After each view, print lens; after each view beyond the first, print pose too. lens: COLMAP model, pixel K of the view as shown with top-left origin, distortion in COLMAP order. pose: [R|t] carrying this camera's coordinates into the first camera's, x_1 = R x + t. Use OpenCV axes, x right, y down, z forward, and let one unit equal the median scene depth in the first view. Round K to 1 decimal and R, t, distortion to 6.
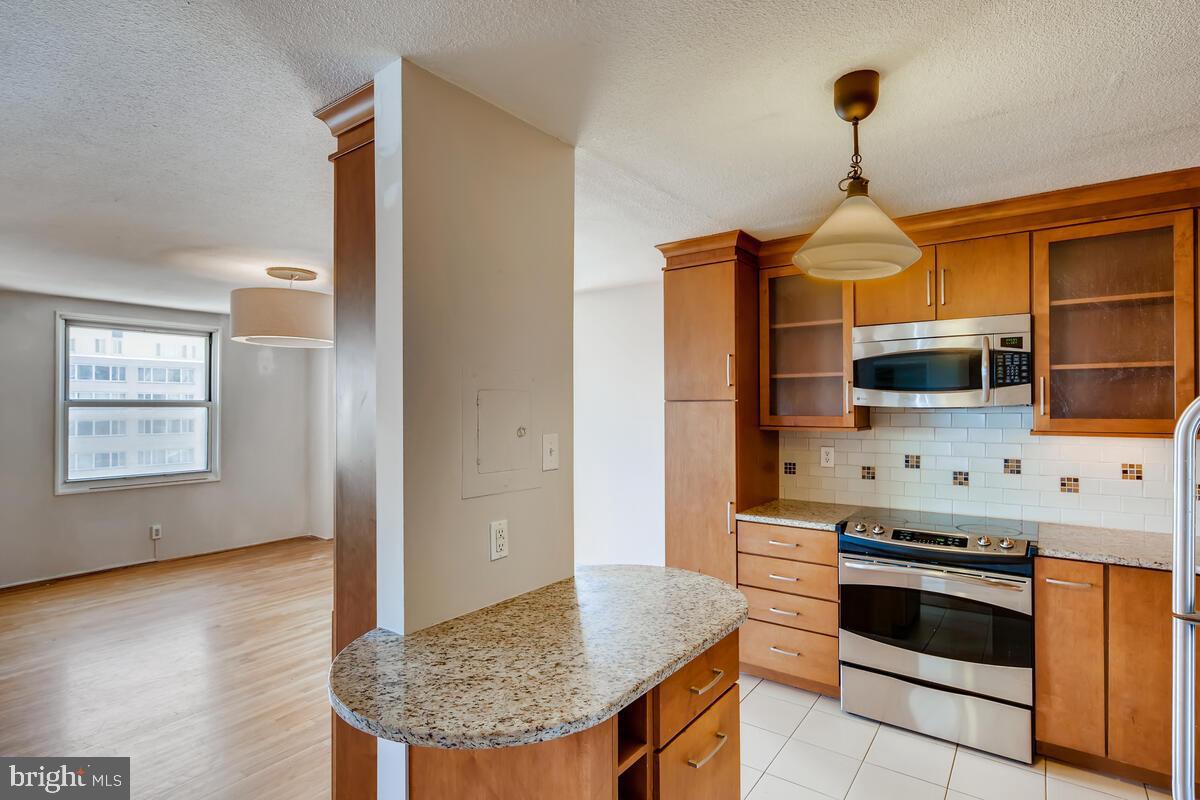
lens RADIAL K [[610.2, 0, 598.8], [0, 610.2, 403.7], [0, 0, 1]] dist [-0.005919, 0.005825]
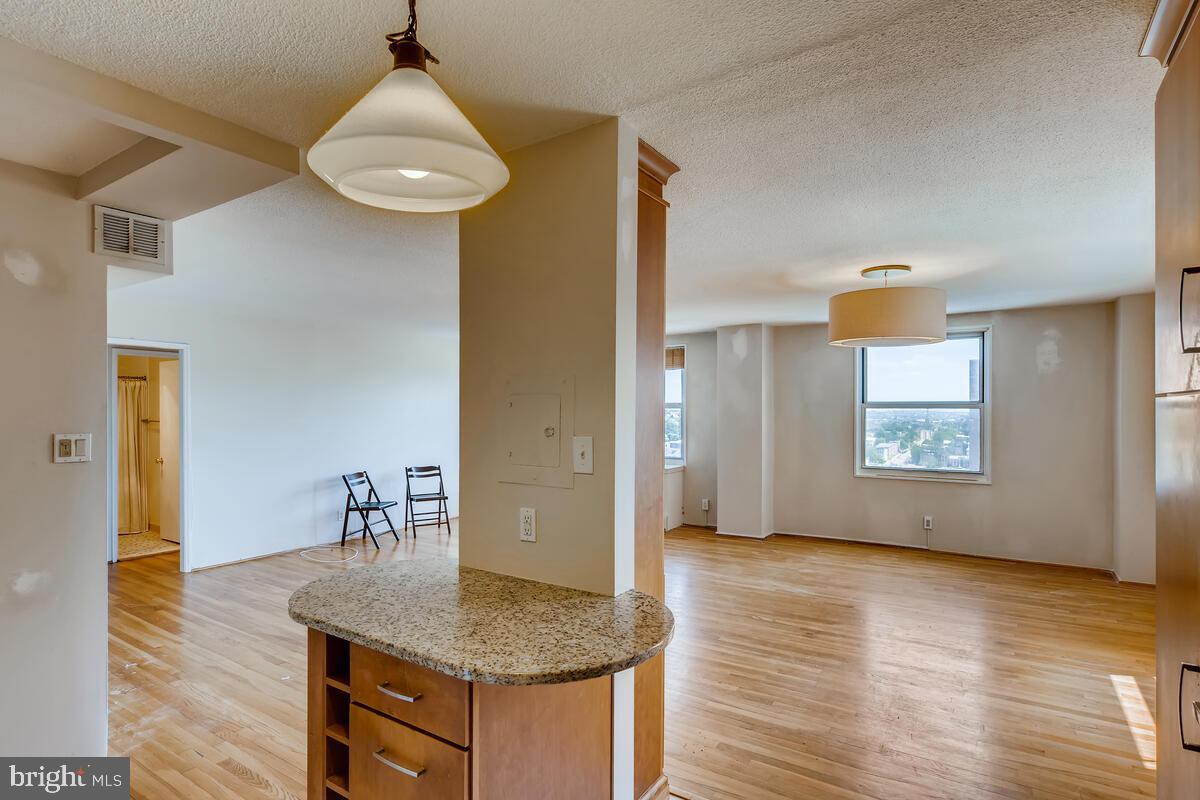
lens RADIAL K [[610.2, 0, 608.1], [0, 610.2, 406.2], [0, 0, 1]] dist [-0.005919, 0.005825]
pose [[0.068014, -0.001419, -0.997683, 0.592806], [0.003548, 0.999993, -0.001181, 0.001463], [0.997678, -0.003459, 0.068019, 0.643368]]
